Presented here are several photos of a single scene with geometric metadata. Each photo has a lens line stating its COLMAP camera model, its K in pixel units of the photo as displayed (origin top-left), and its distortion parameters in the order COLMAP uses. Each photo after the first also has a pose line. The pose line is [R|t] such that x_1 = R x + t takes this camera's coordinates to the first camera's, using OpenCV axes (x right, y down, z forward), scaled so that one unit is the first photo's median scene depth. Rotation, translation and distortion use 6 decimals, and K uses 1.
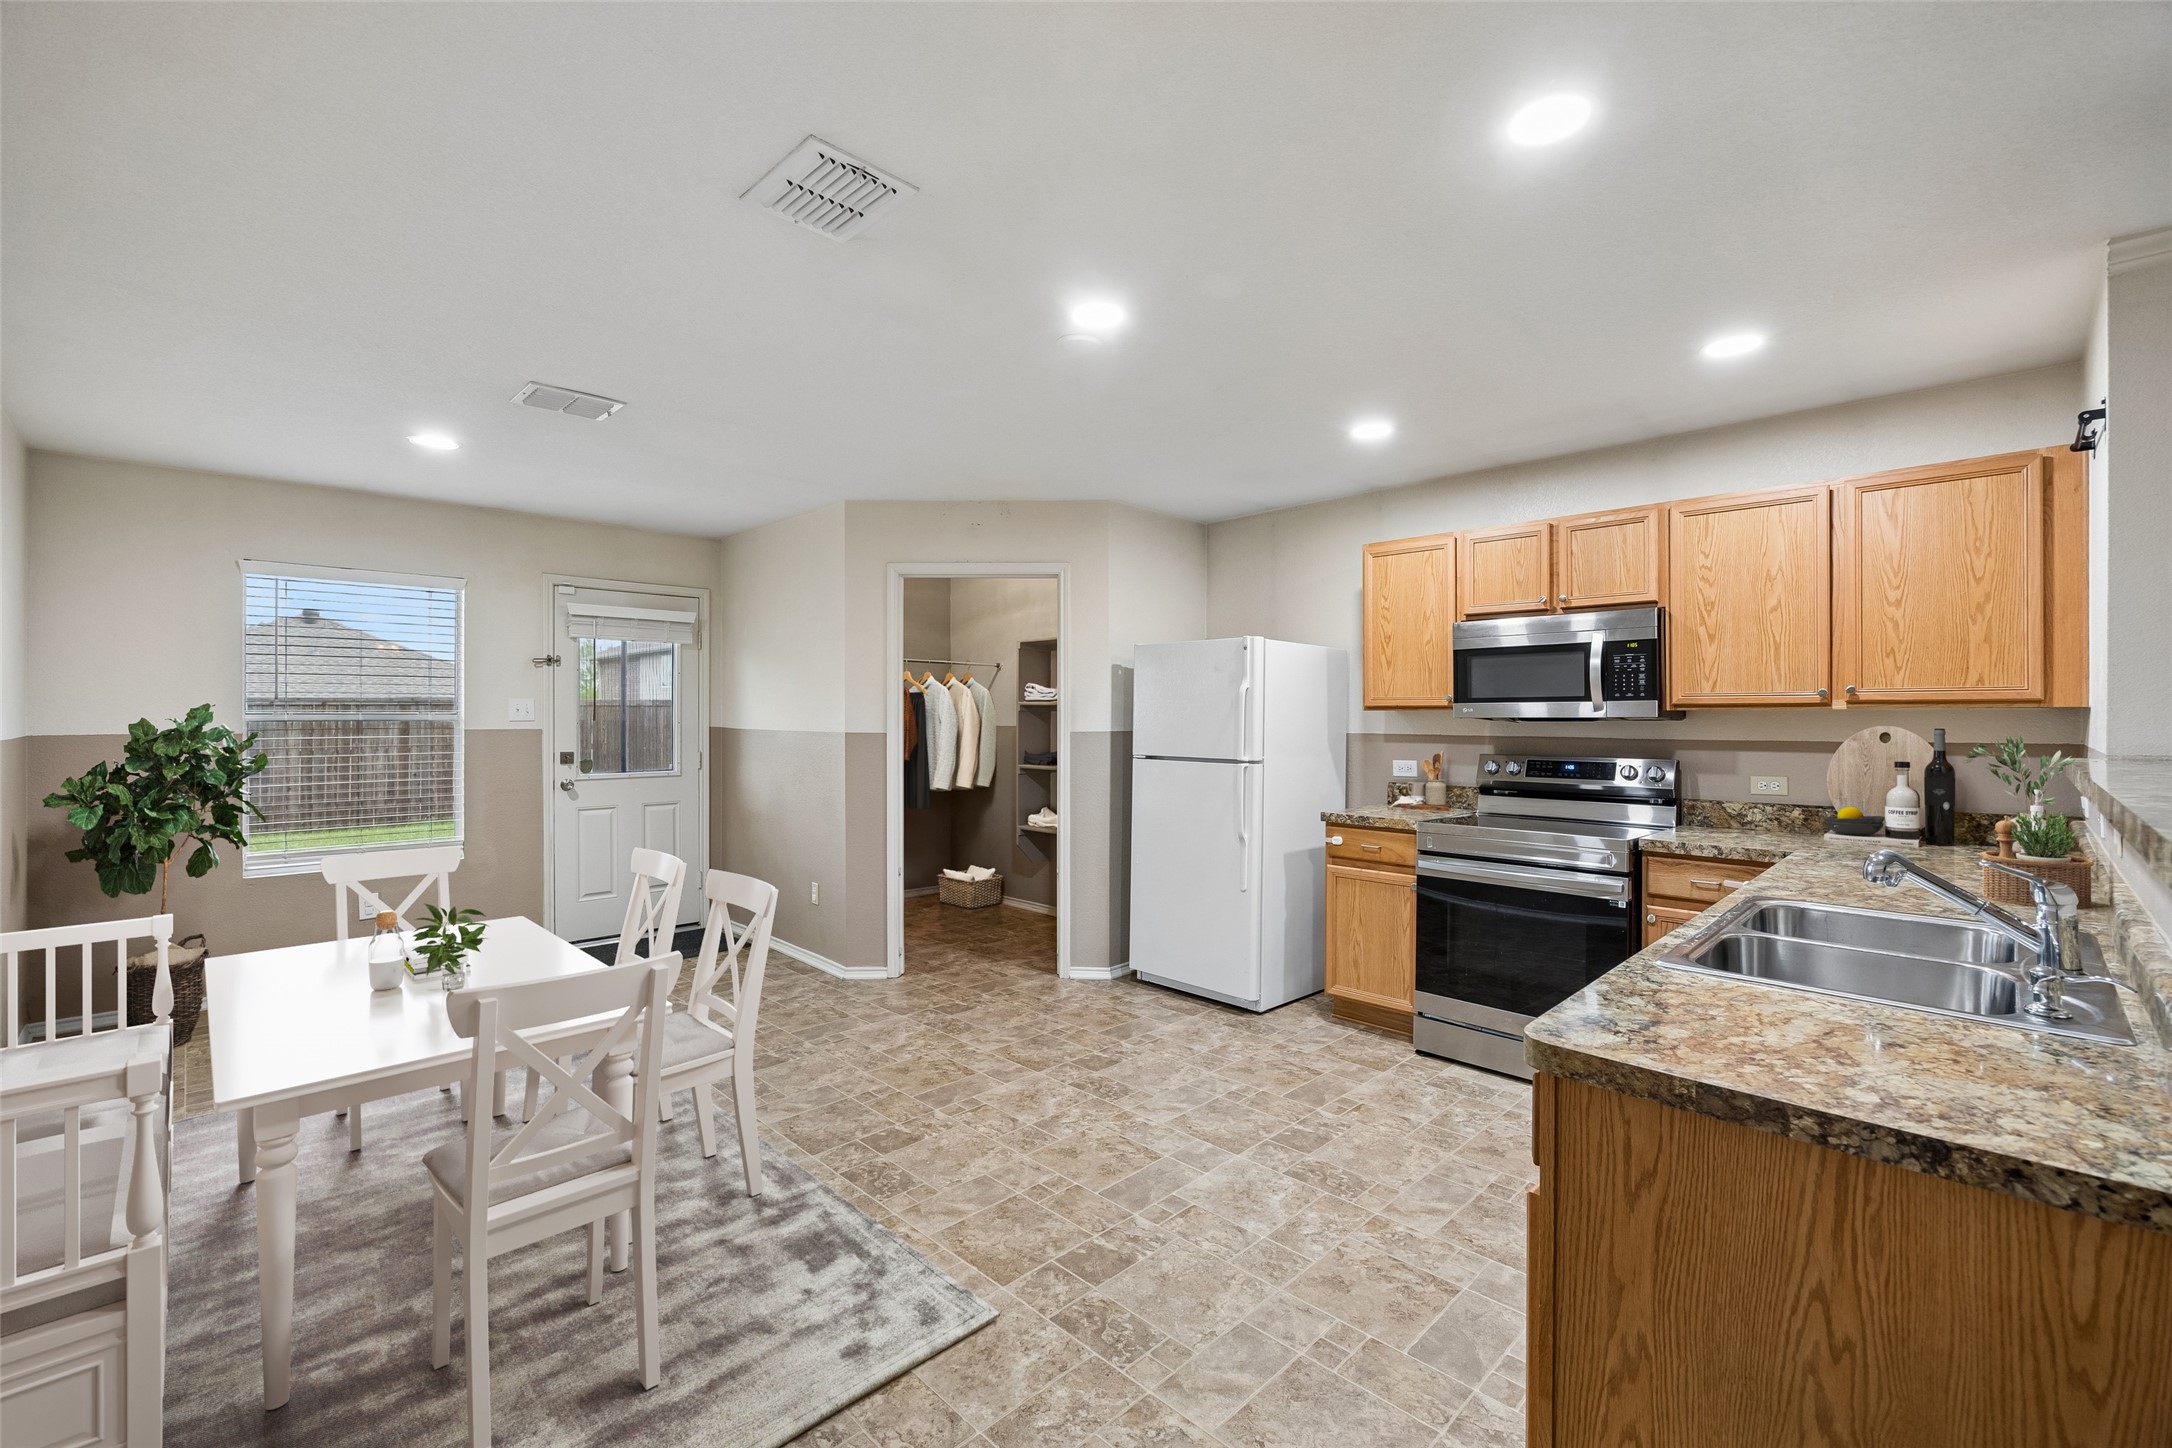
lens RADIAL K [[922.9, 0, 1095.7], [0, 922.9, 709.1], [0, 0, 1]] dist [0.043528, -0.025896]
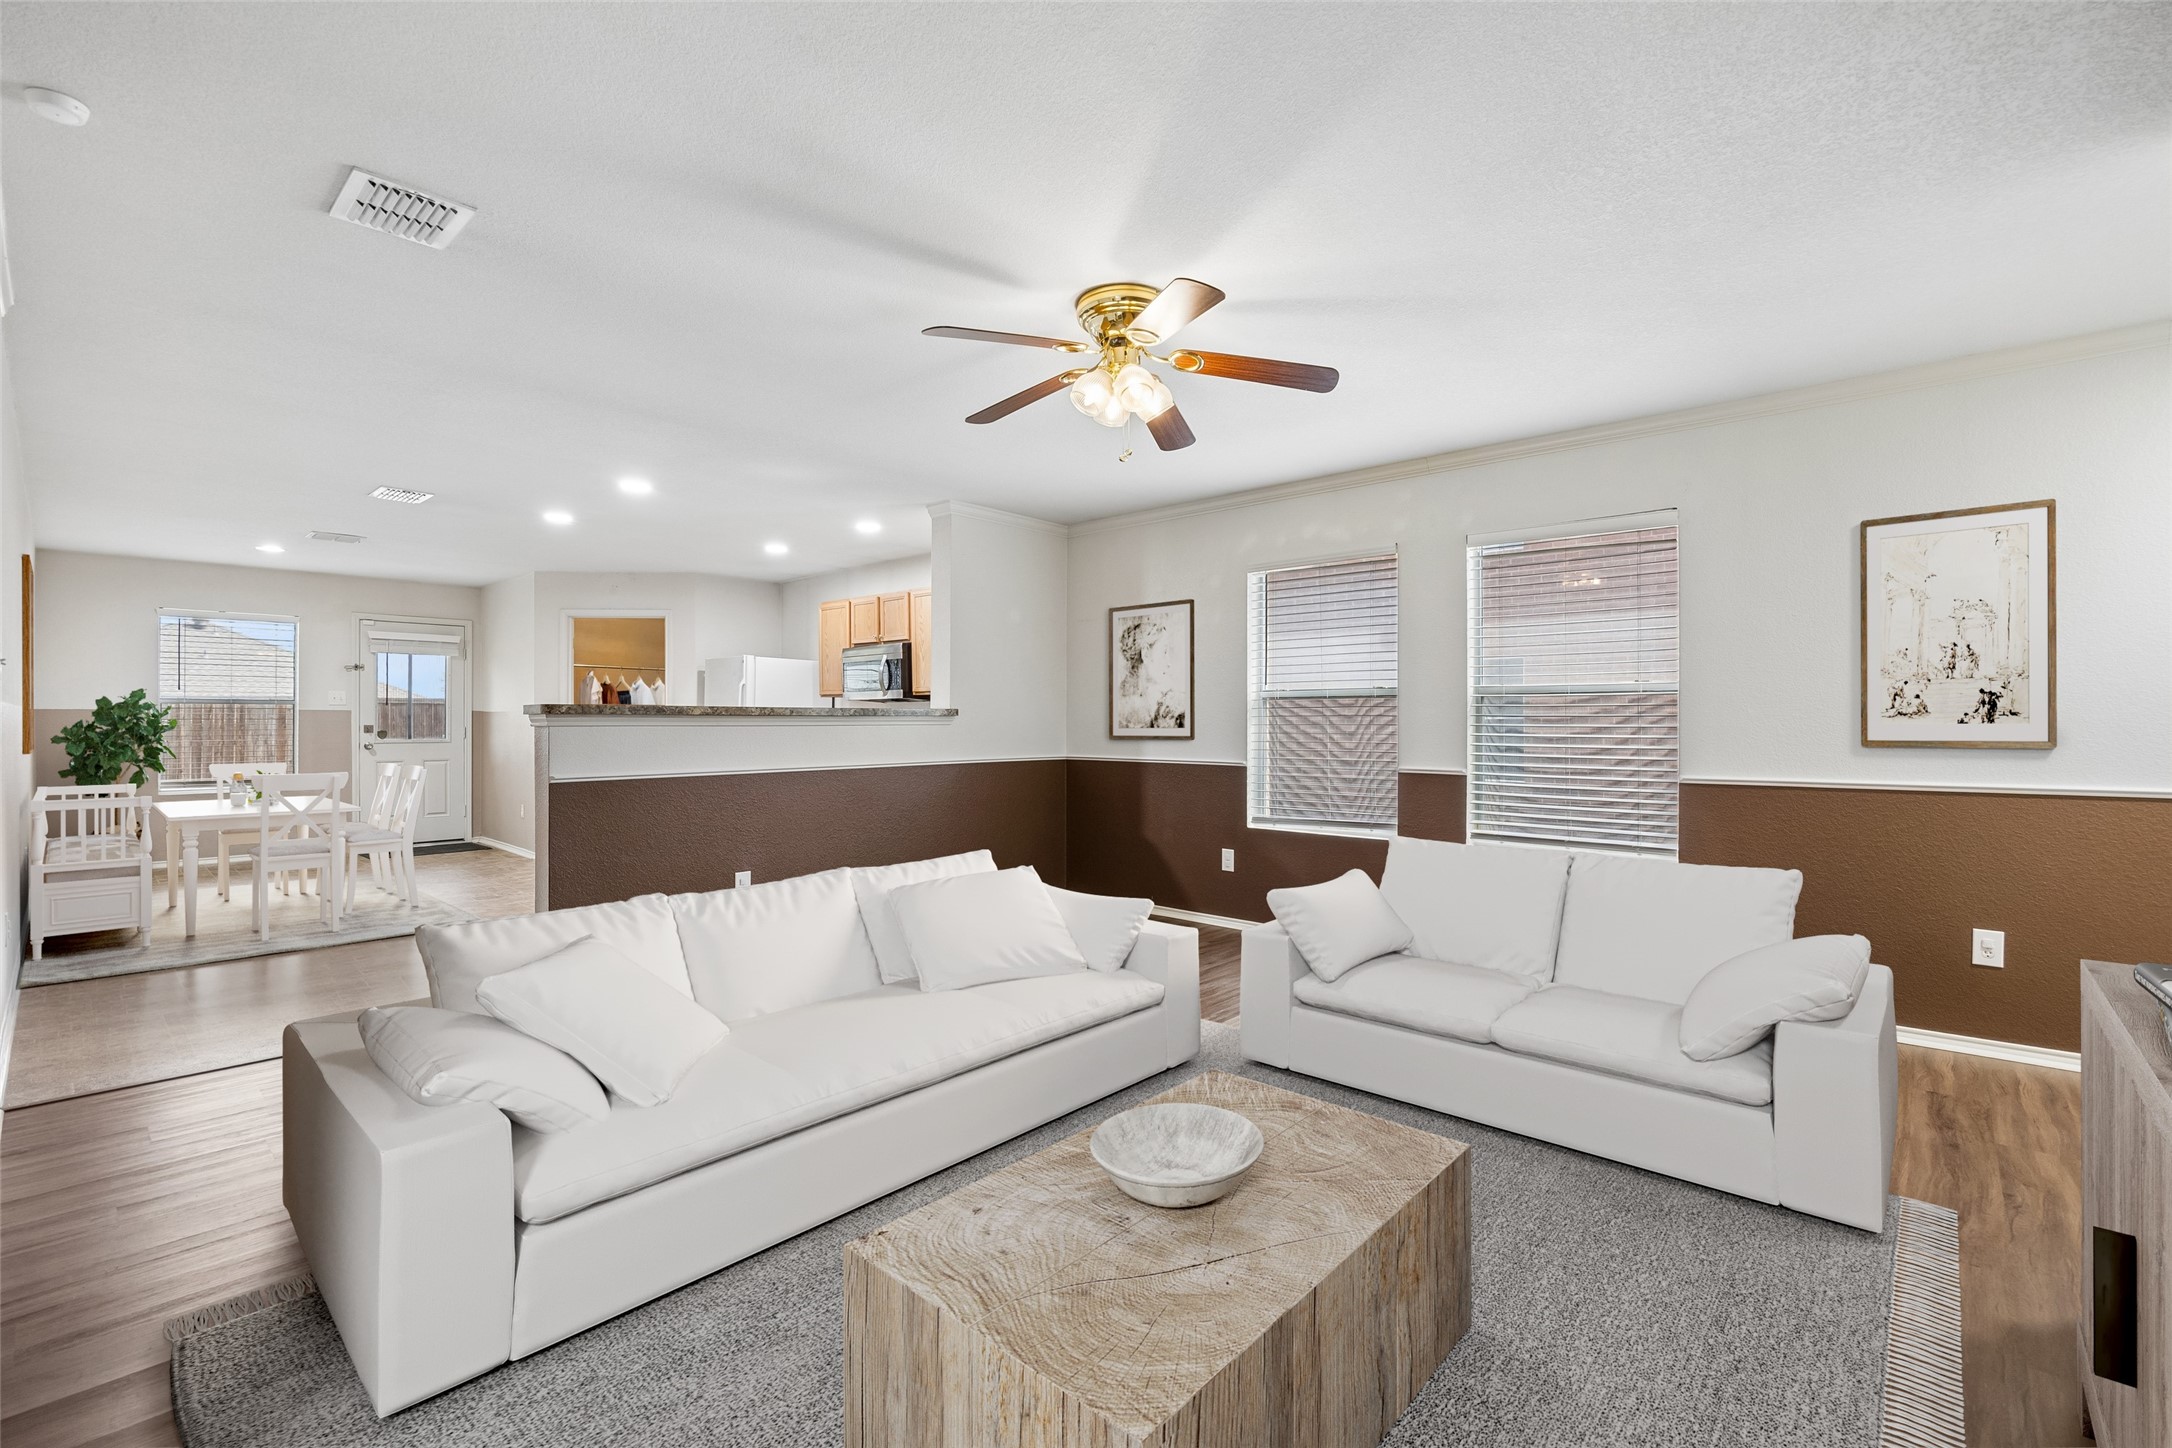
lens RADIAL K [[933.0, 0, 1093.7], [0, 933.0, 731.4], [0, 0, 1]] dist [-0.003260, -0.000405]
pose [[0.998751, 0.002755, 0.049893, 0.713428], [-0.003259, 0.999944, 0.010025, 0.045355], [-0.049863, -0.010175, 0.998704, -0.787250]]
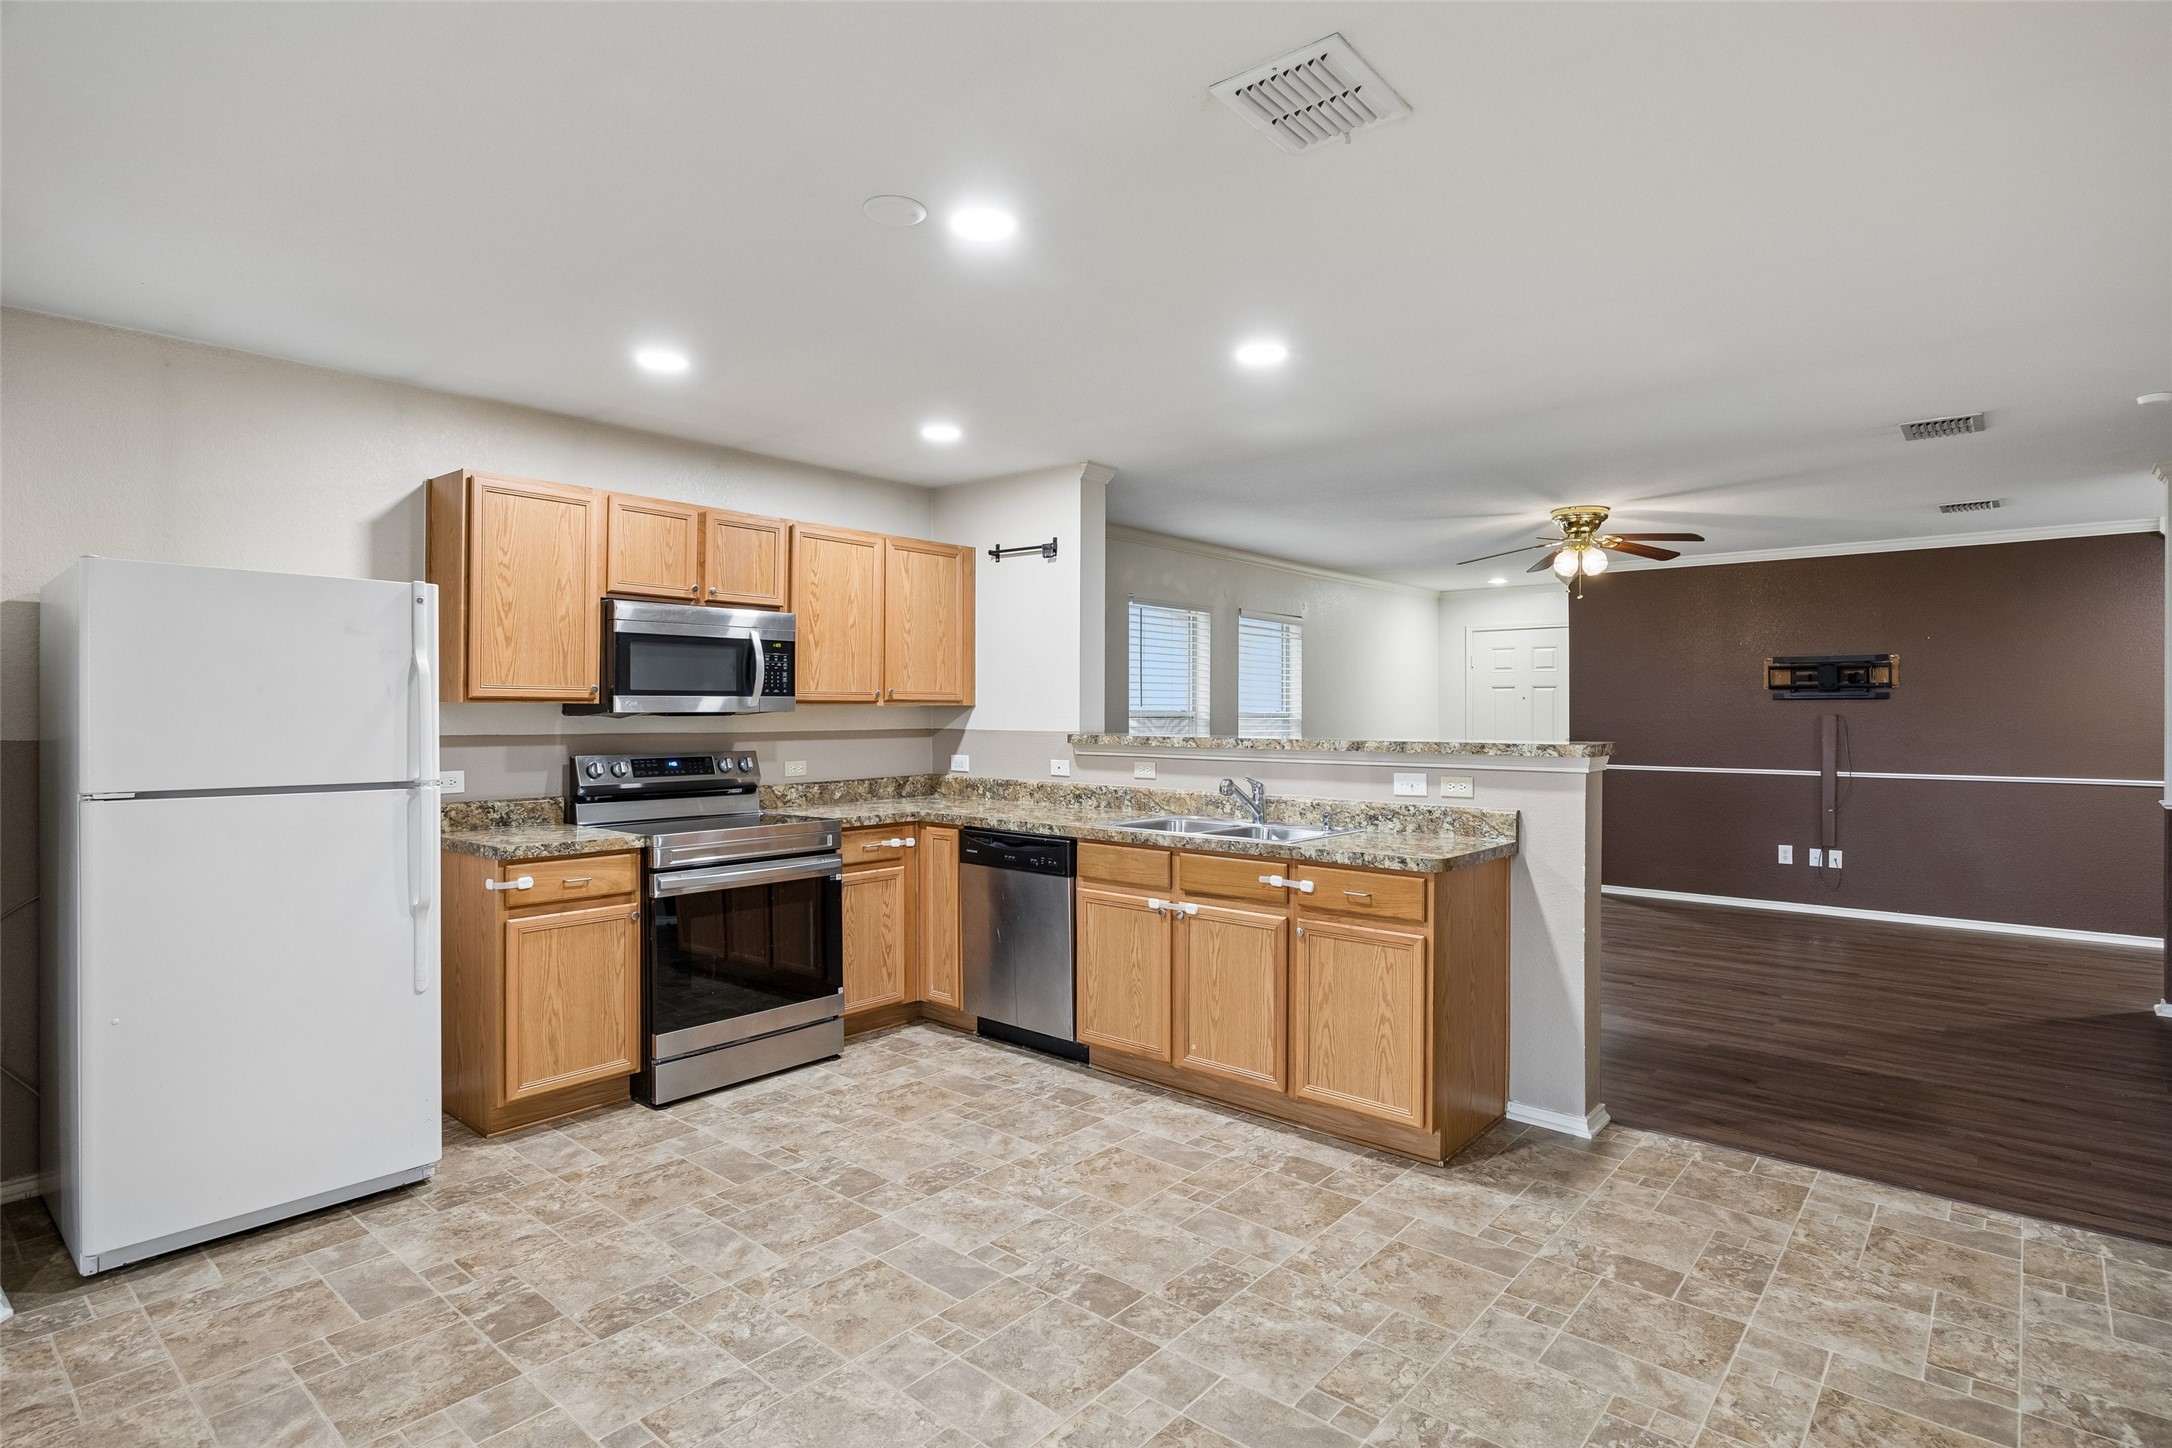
lens RADIAL K [[1105.1, 0, 1087.8], [0, 1105.1, 715.9], [0, 0, 1]] dist [-0.005063, -0.000606]
pose [[-0.076632, -0.000819, 0.997059, -0.639790], [-0.006997, 0.999975, 0.000284, 0.009427], [-0.997035, -0.006955, -0.076636, 0.647755]]
